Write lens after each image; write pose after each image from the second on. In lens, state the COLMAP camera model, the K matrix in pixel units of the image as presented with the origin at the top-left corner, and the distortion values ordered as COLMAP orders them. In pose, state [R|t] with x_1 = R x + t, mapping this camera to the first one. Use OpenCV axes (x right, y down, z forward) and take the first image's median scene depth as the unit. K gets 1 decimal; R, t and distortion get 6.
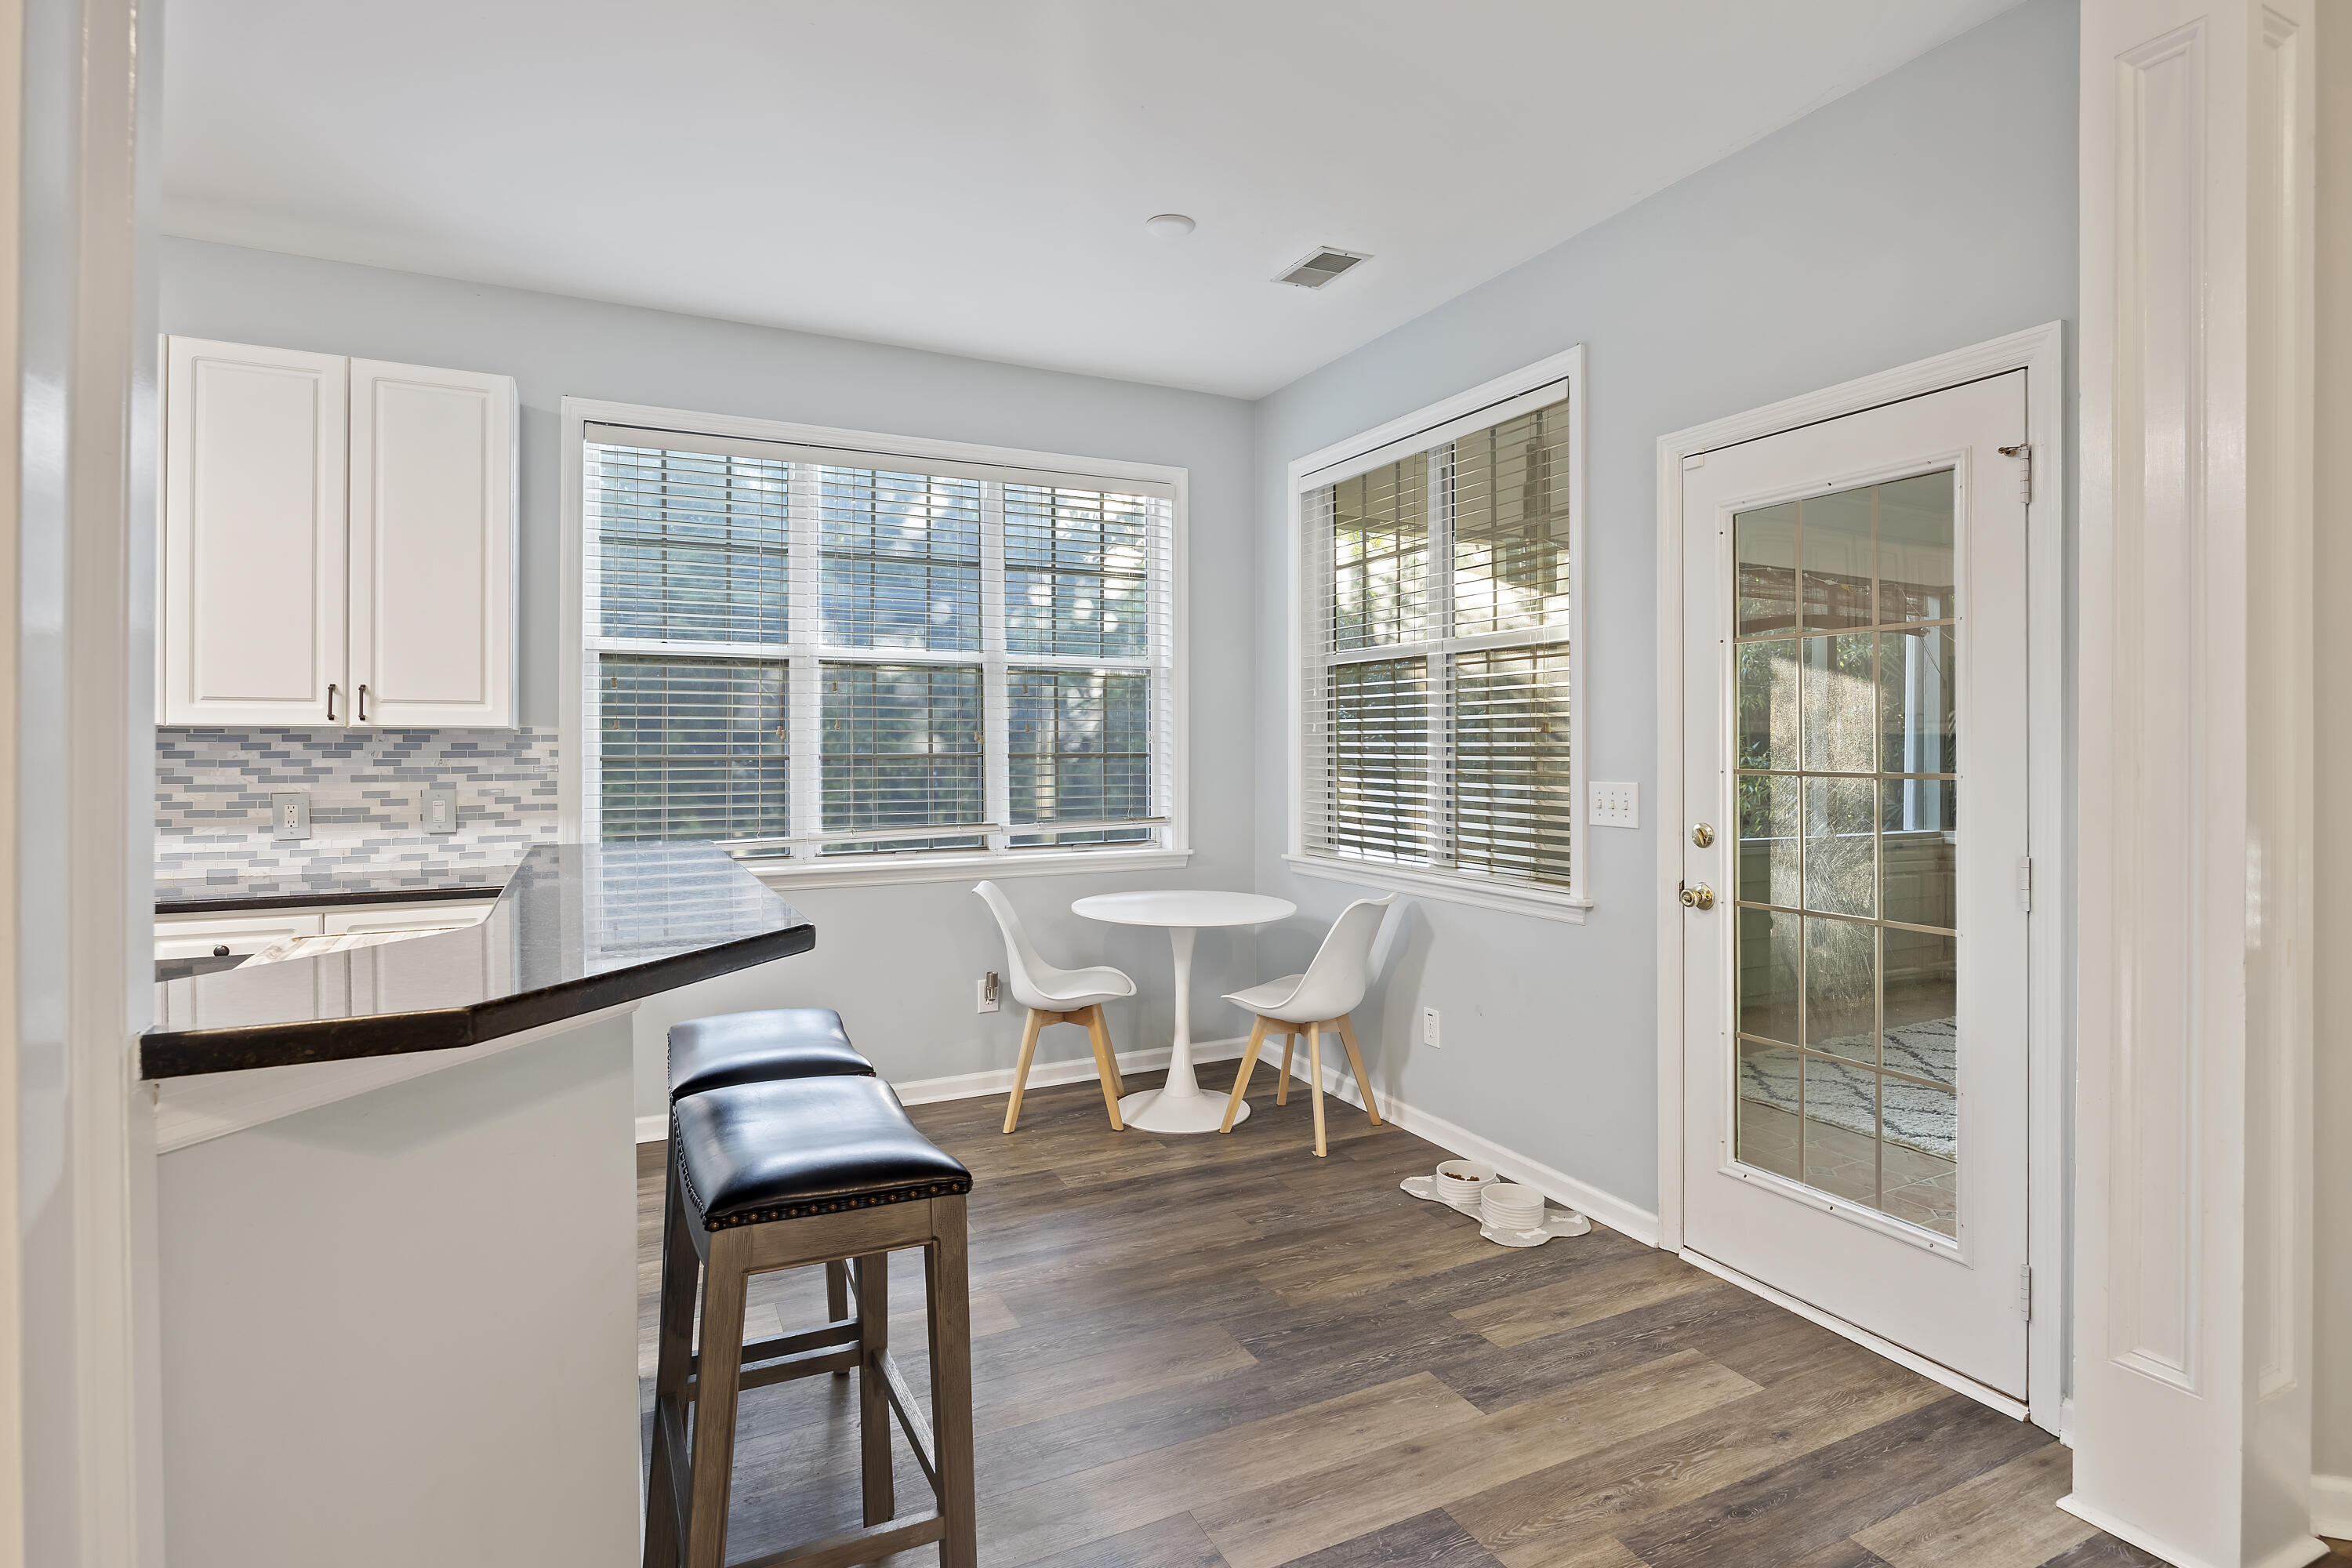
lens RADIAL K [[1157.7, 0, 1193.9], [0, 1157.7, 744.3], [0, 0, 1]] dist [-0.012247, -0.000119]
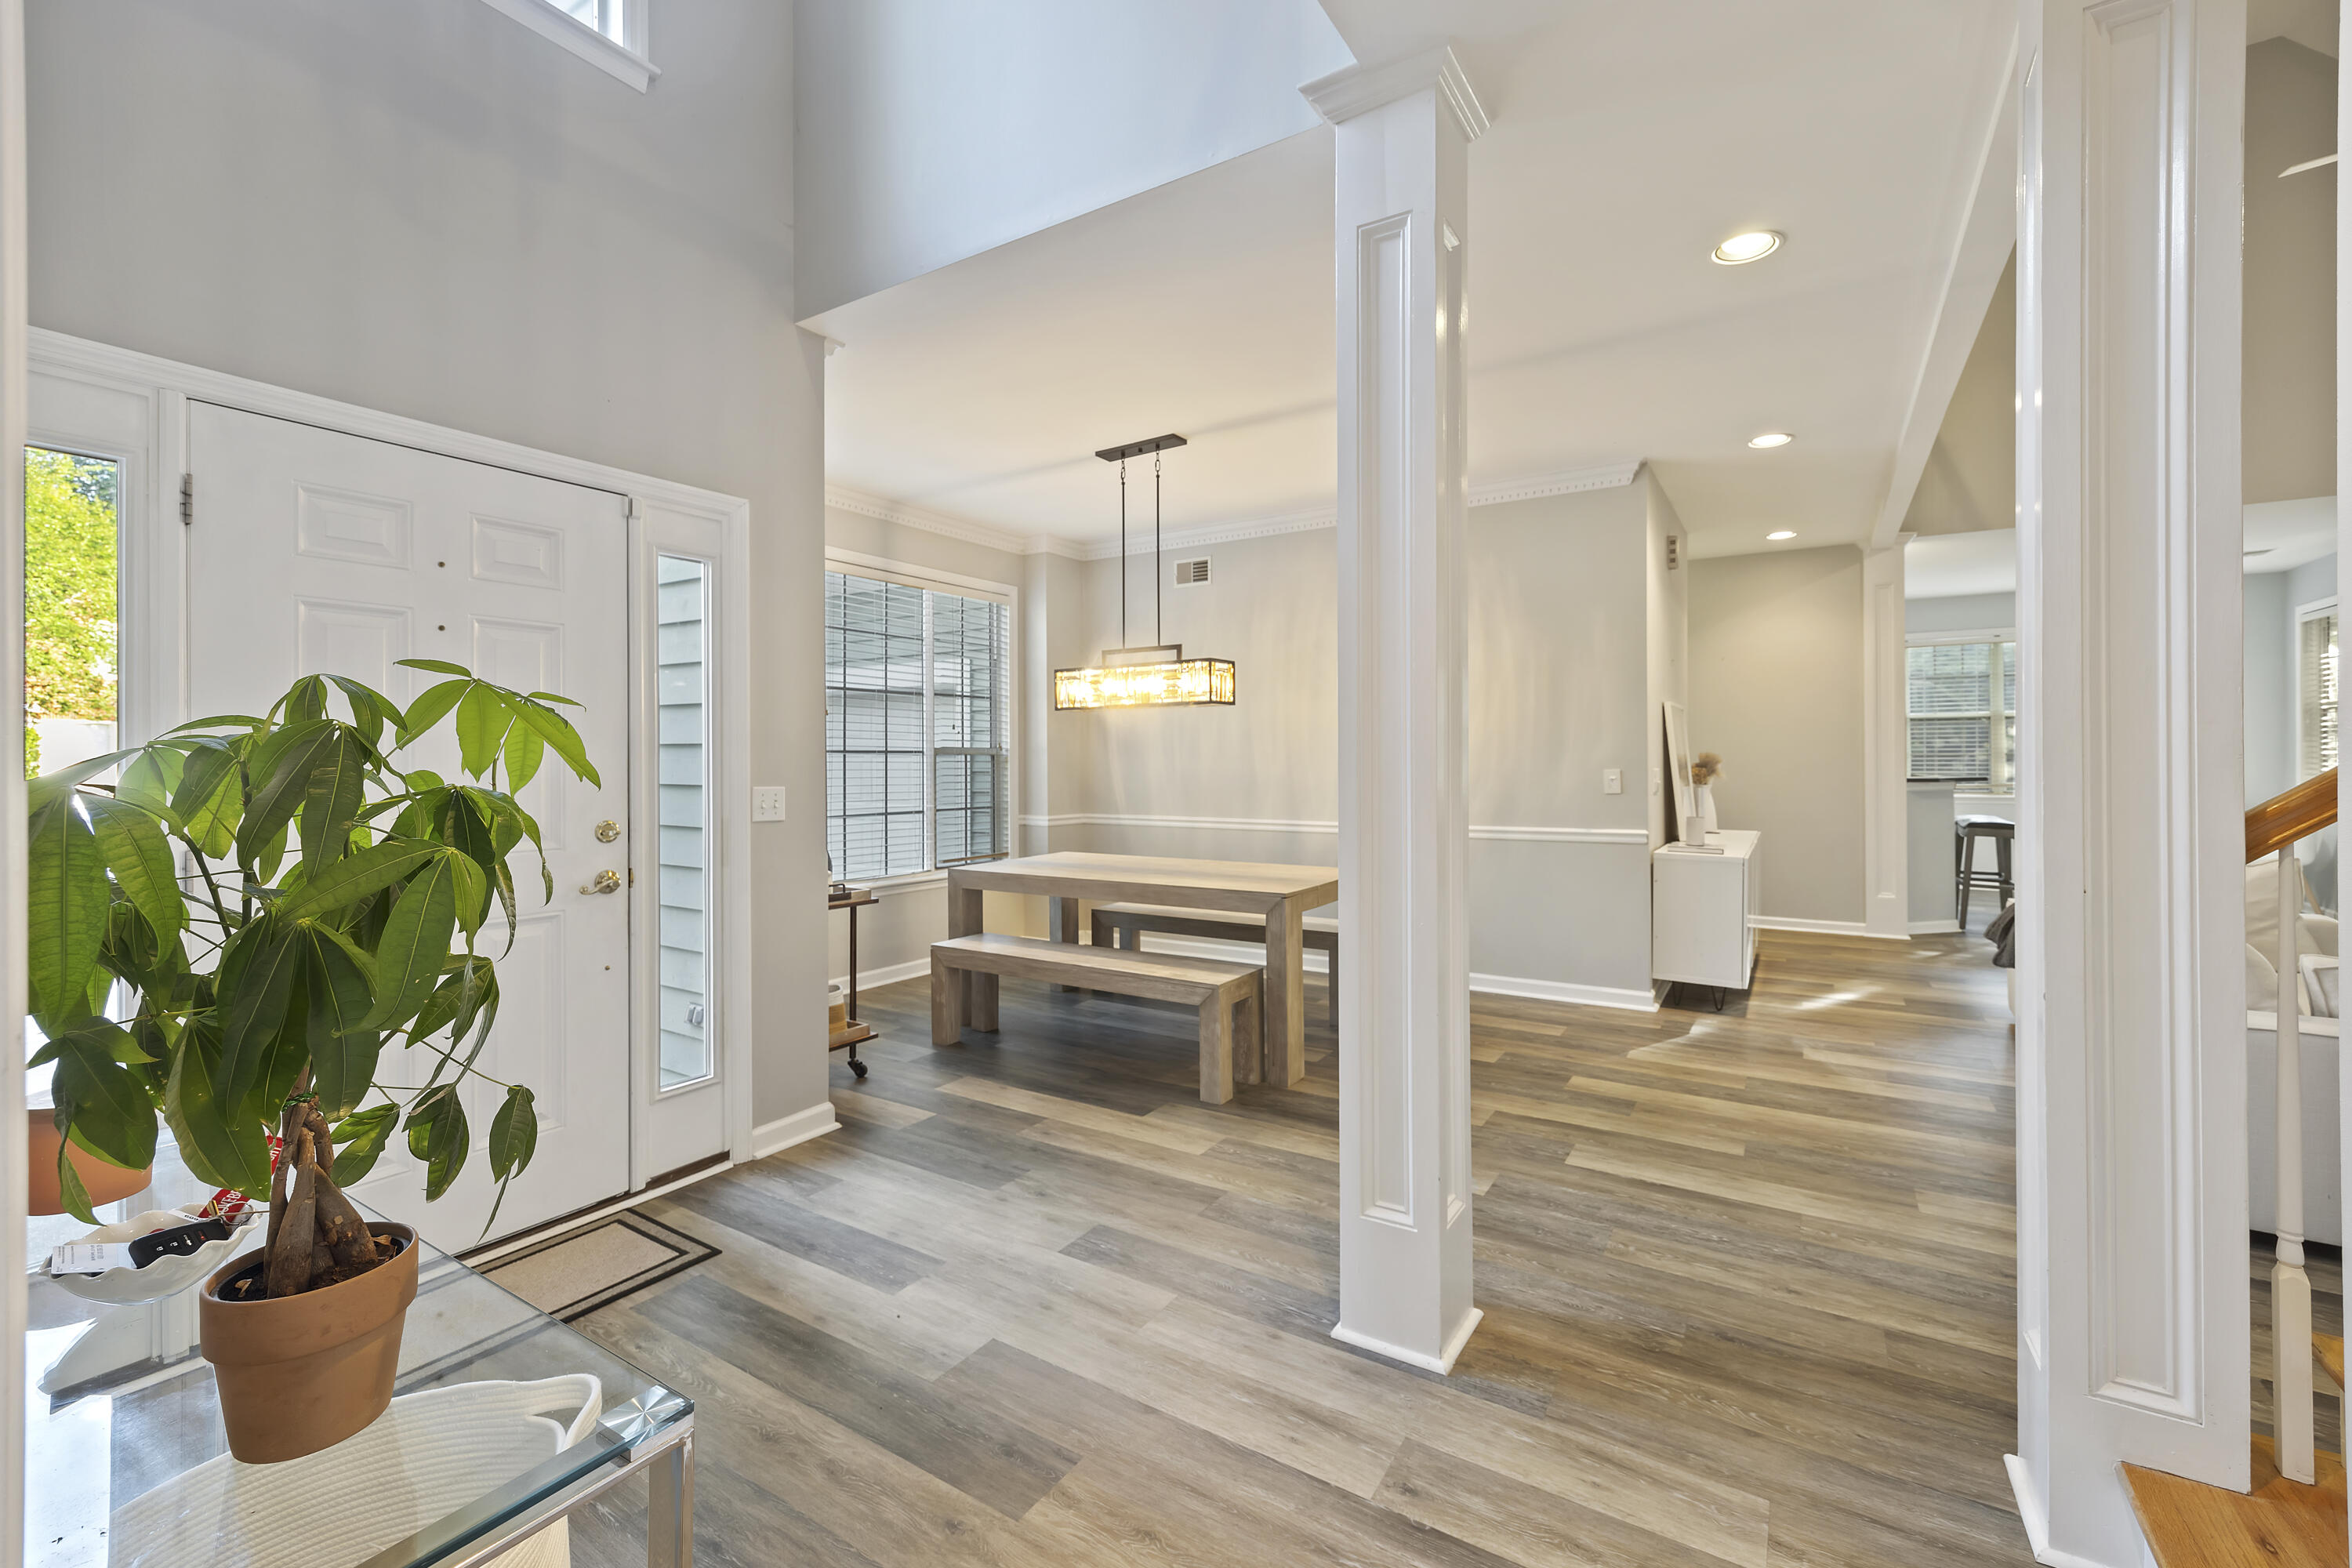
lens RADIAL K [[959.2, 0, 1181.2], [0, 959.2, 758.0], [0, 0, 1]] dist [-0.000050, -0.000166]
pose [[0.506955, -0.001329, -0.861972, 0.684850], [0.009459, 0.999947, 0.004021, -0.007872], [0.861921, -0.010192, 0.506941, -1.940921]]
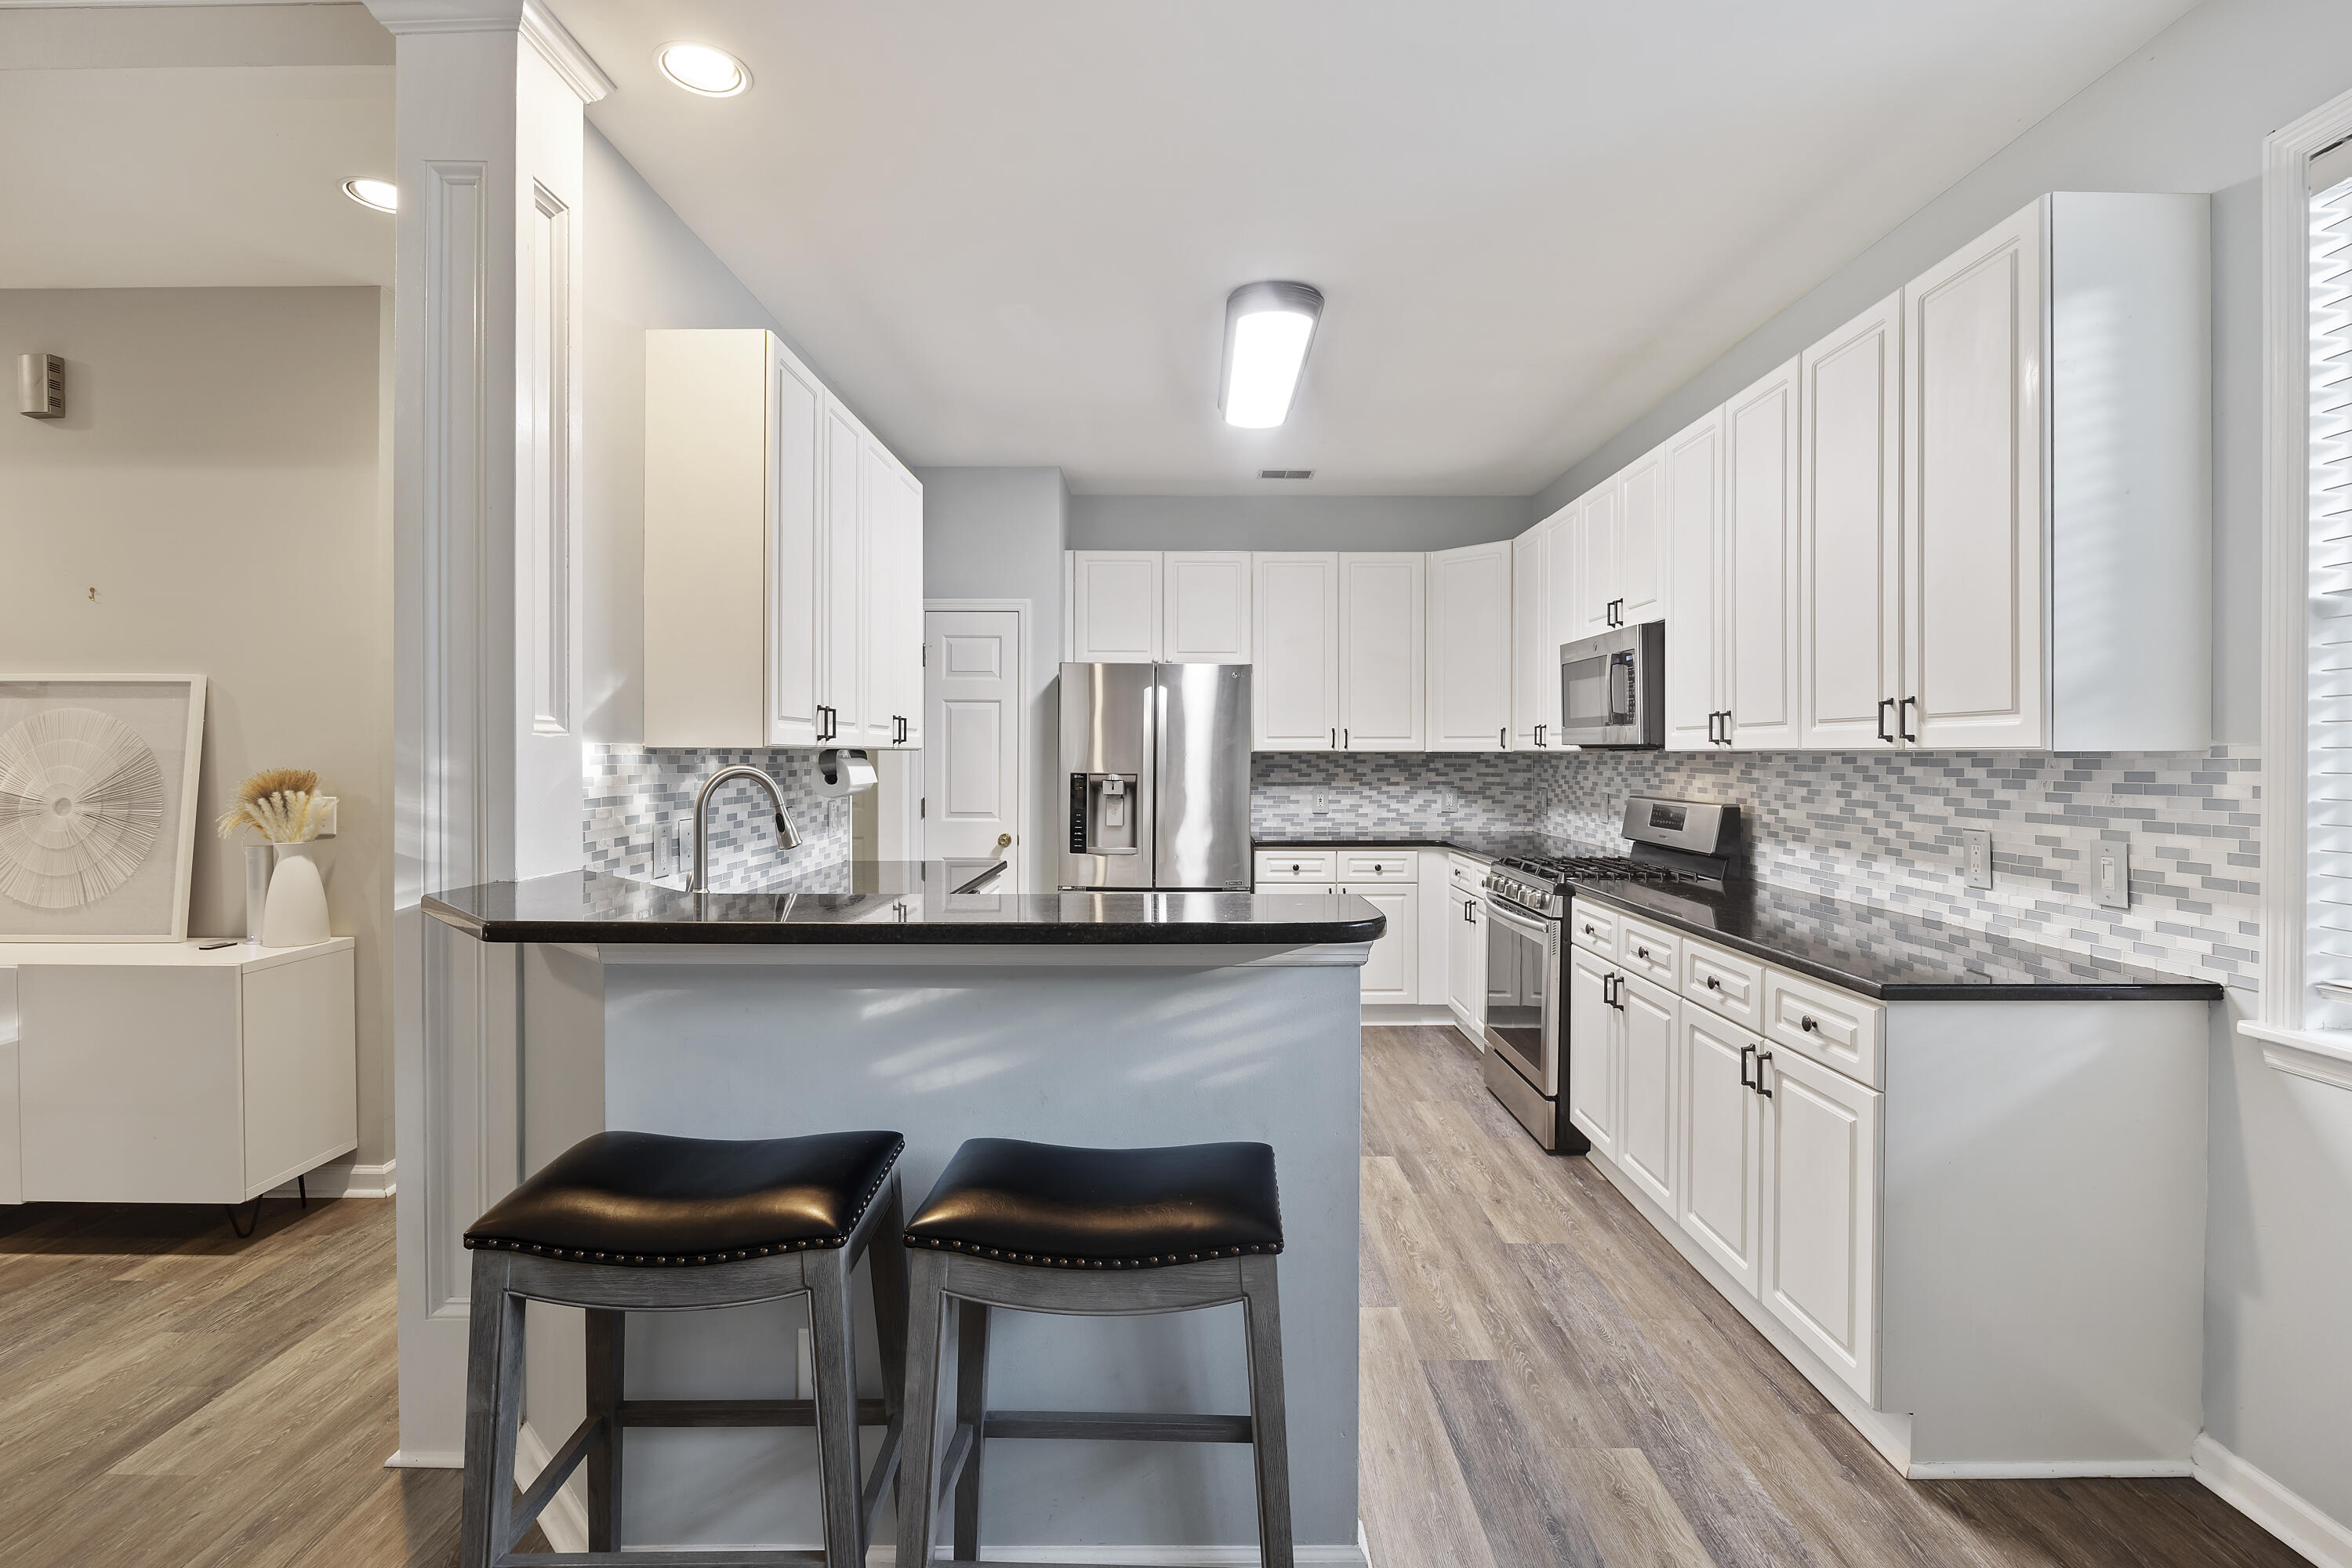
lens RADIAL K [[1078.8, 0, 1193.5], [0, 1078.8, 760.1], [0, 0, 1]] dist [-0.010571, -0.000664]
pose [[-0.442983, 0.004456, -0.896519, 0.131563], [0.001917, 0.999990, 0.004023, -0.010774], [0.896528, 0.000064, -0.442988, 0.783412]]
